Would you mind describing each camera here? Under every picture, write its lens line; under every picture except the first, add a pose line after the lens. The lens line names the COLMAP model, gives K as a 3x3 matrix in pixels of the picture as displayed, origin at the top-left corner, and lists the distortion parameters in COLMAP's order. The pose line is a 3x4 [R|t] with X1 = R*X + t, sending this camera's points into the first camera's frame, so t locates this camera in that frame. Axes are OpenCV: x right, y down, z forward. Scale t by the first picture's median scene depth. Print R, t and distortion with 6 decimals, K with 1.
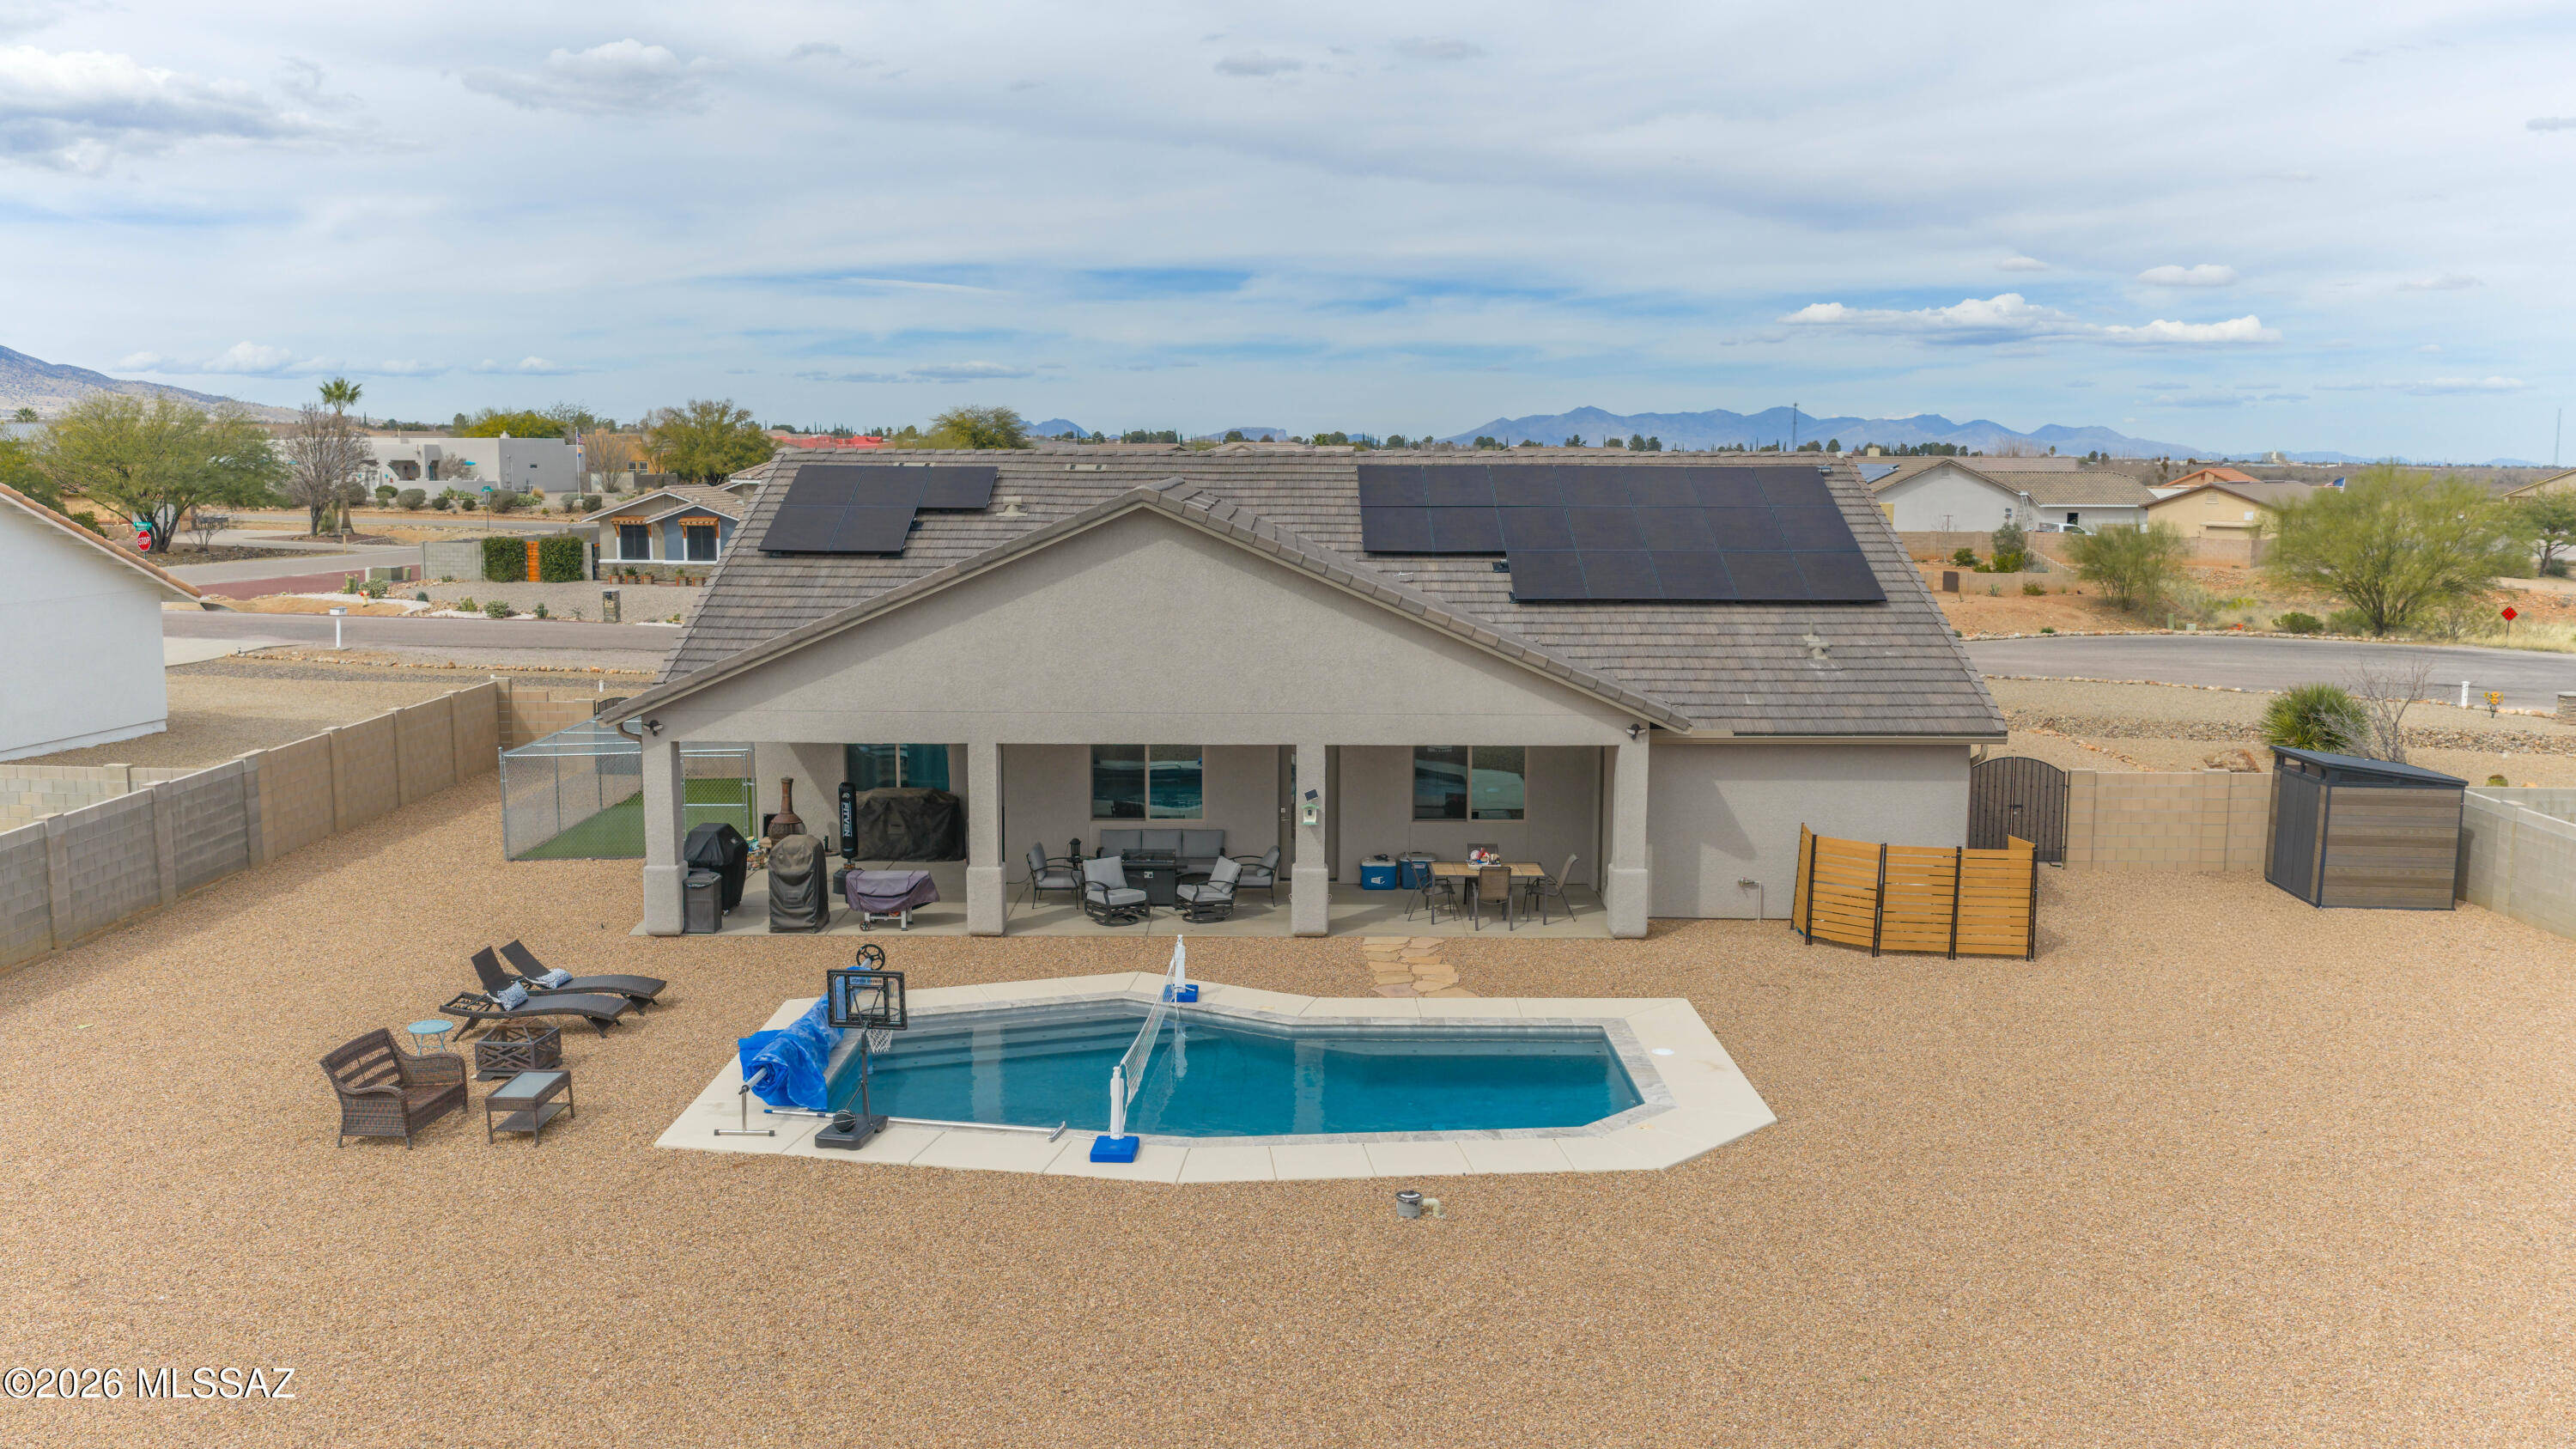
lens RADIAL K [[2159.8, 0, 1290.0], [0, 2159.8, 767.7], [0, 0, 1]] dist [0.002692, -0.030340]
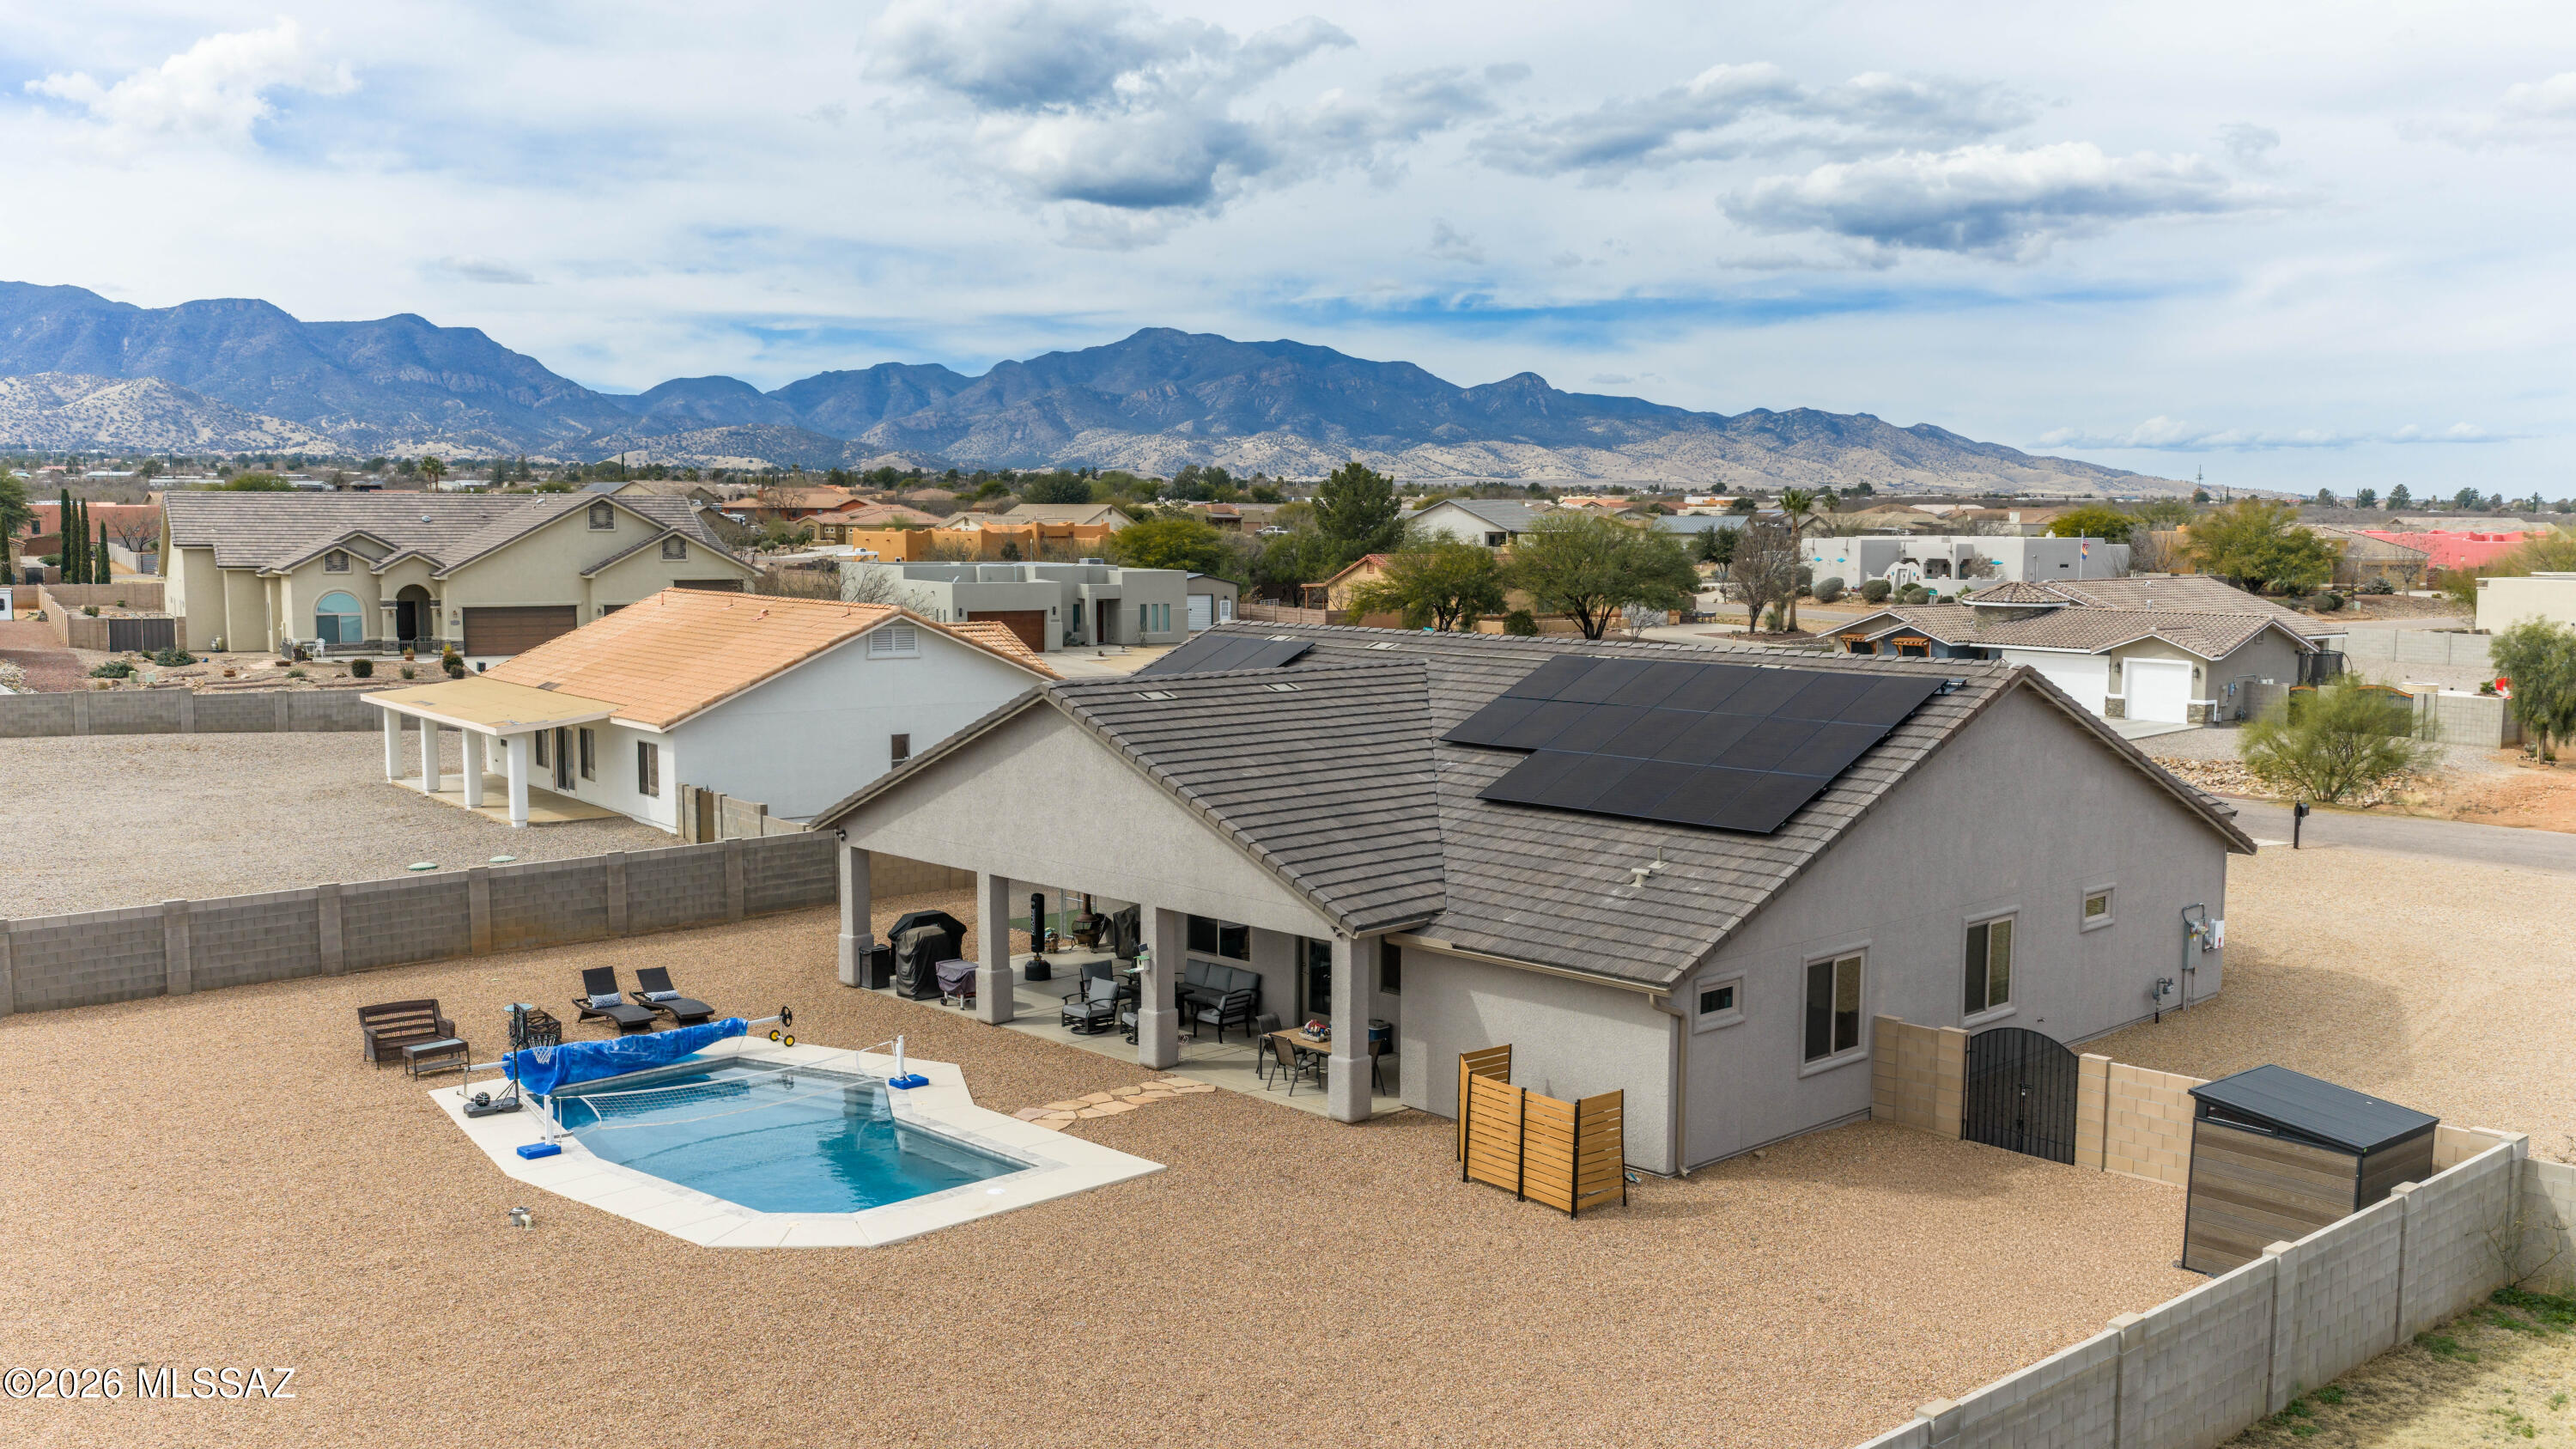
lens RADIAL K [[2250.5, 0, 1326.3], [0, 2250.5, 730.1], [0, 0, 1]] dist [0.008617, 0.004970]
pose [[0.696357, 0.067622, -0.714503, 0.935378], [-0.106197, 0.994301, -0.009397, -0.103094], [0.709795, 0.082421, 0.699570, 0.193875]]
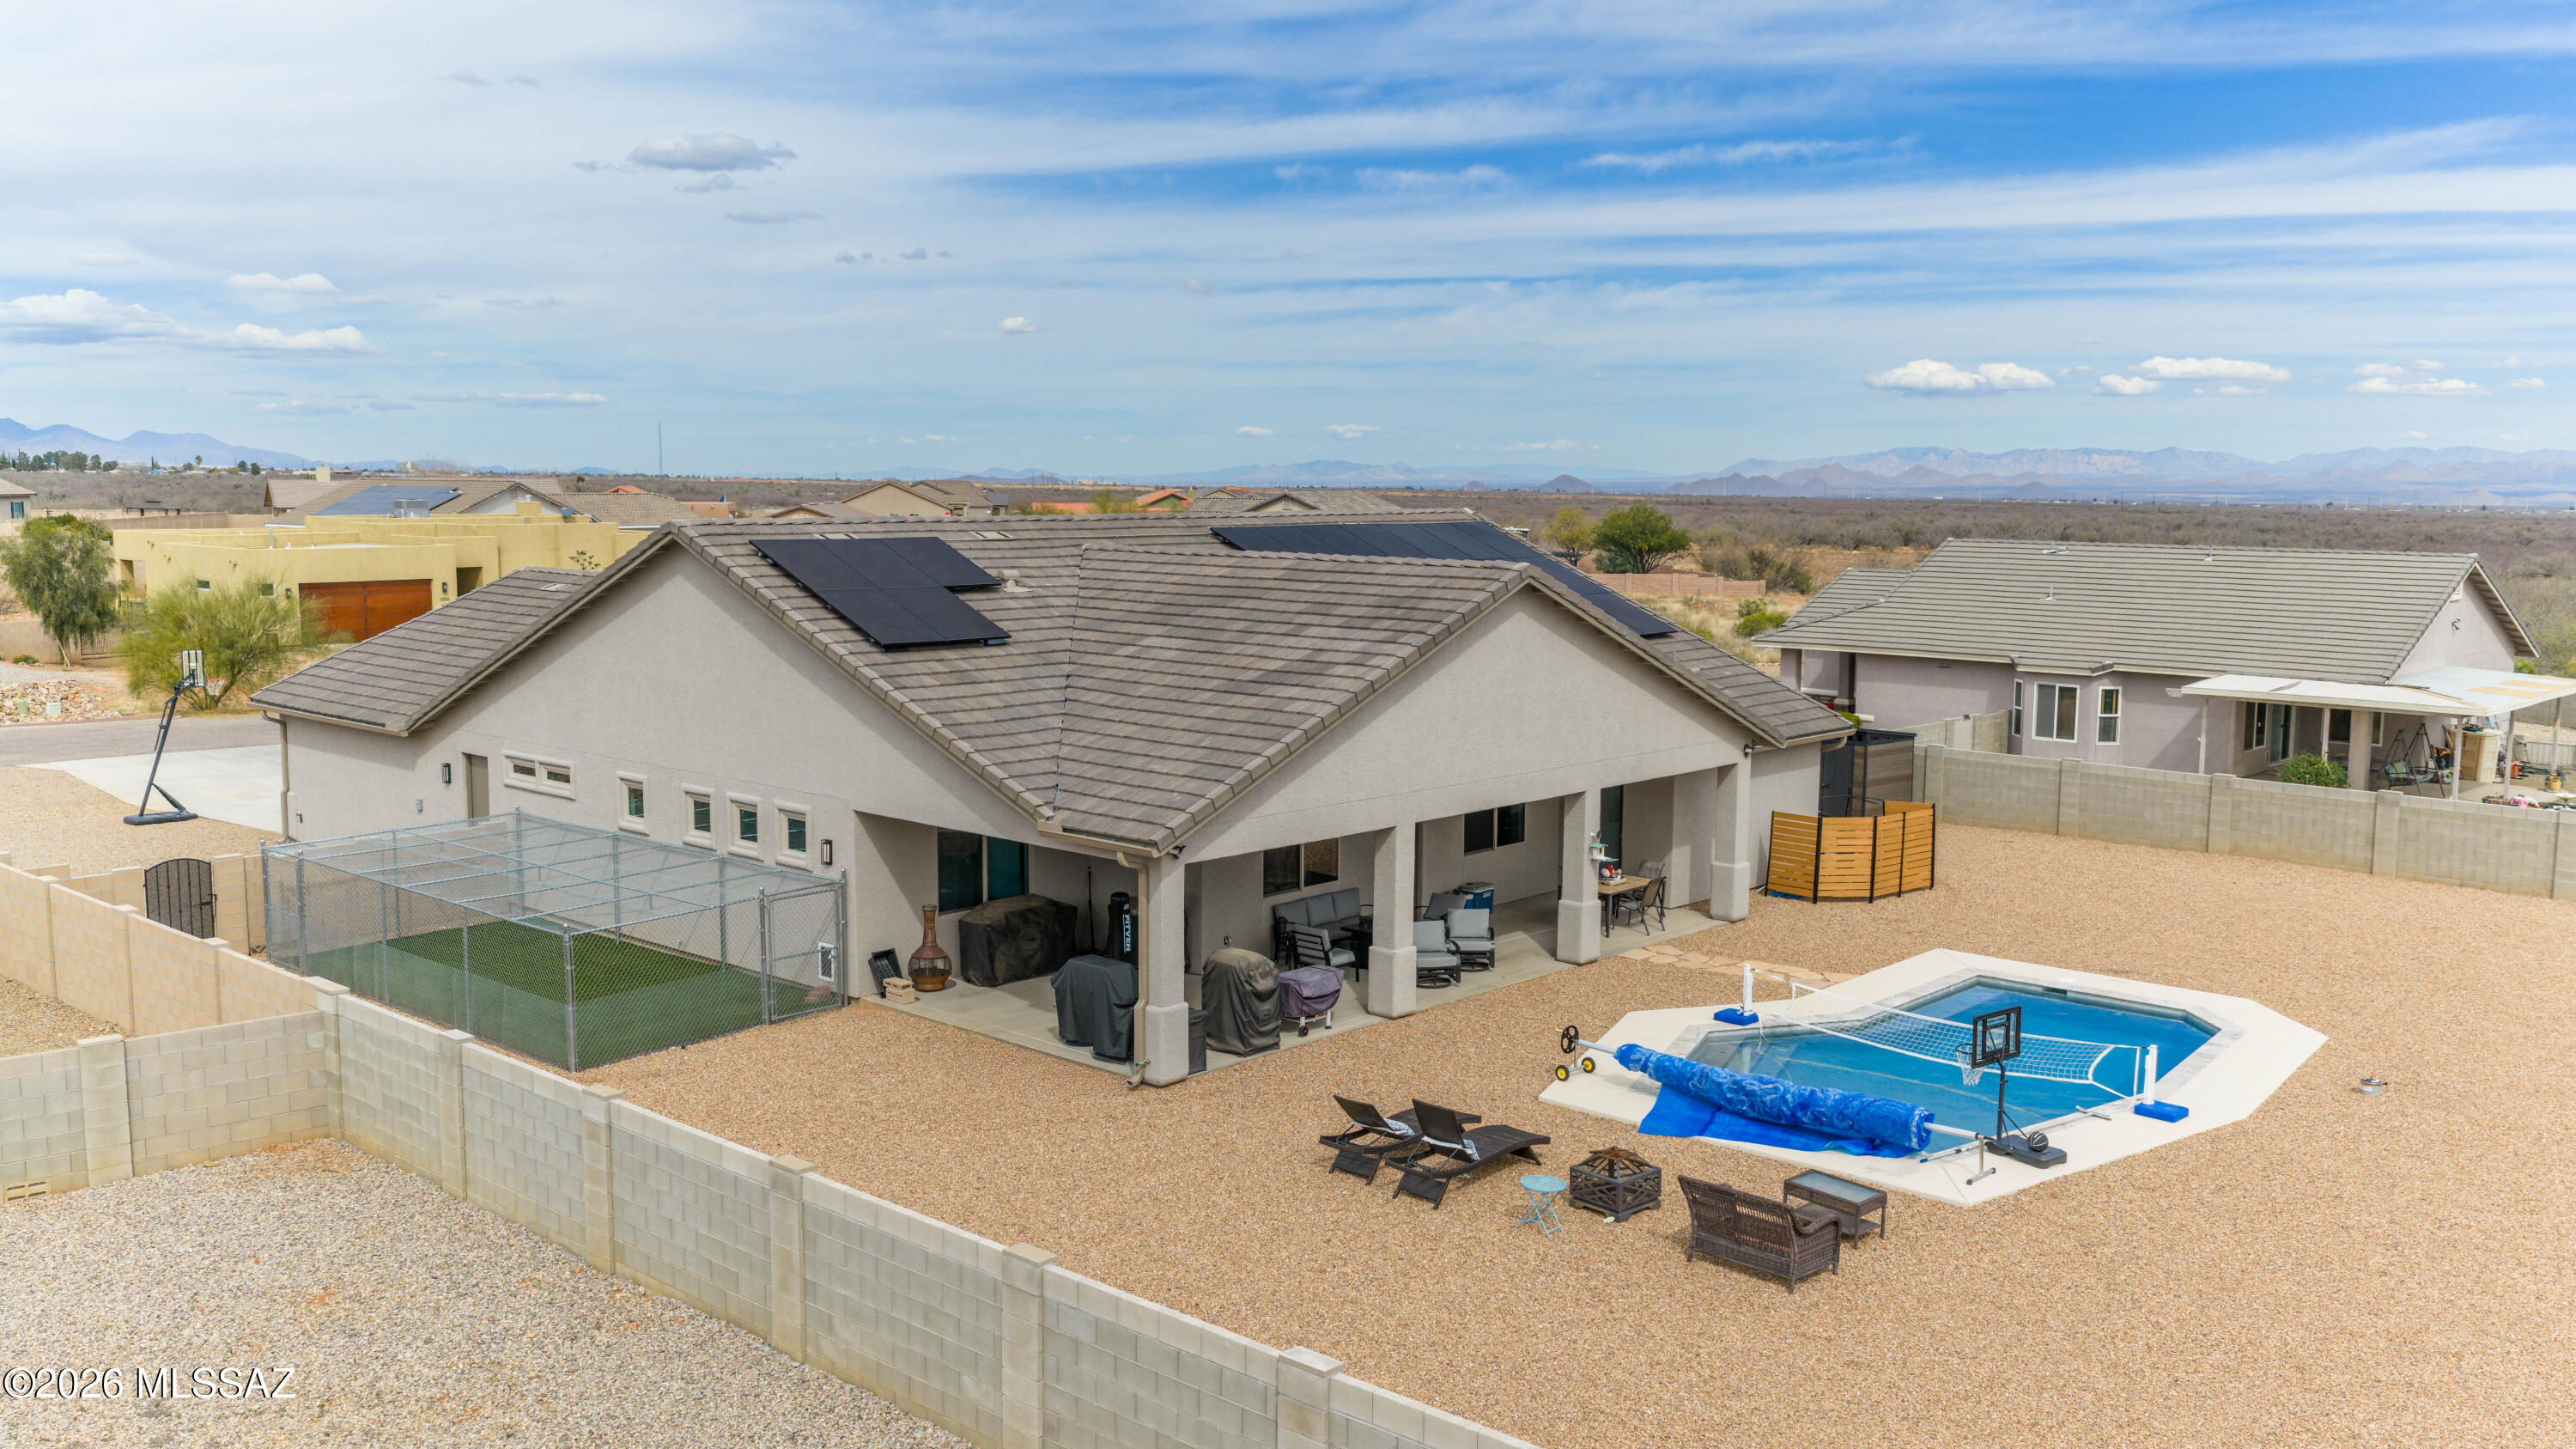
lens RADIAL K [[2159.8, 0, 1290.0], [0, 2159.8, 767.7], [0, 0, 1]] dist [0.002692, -0.030340]
pose [[0.672296, -0.100719, 0.733399, -0.890690], [0.103120, 0.993784, 0.041949, -0.083199], [-0.733065, 0.047426, 0.678503, 0.353288]]
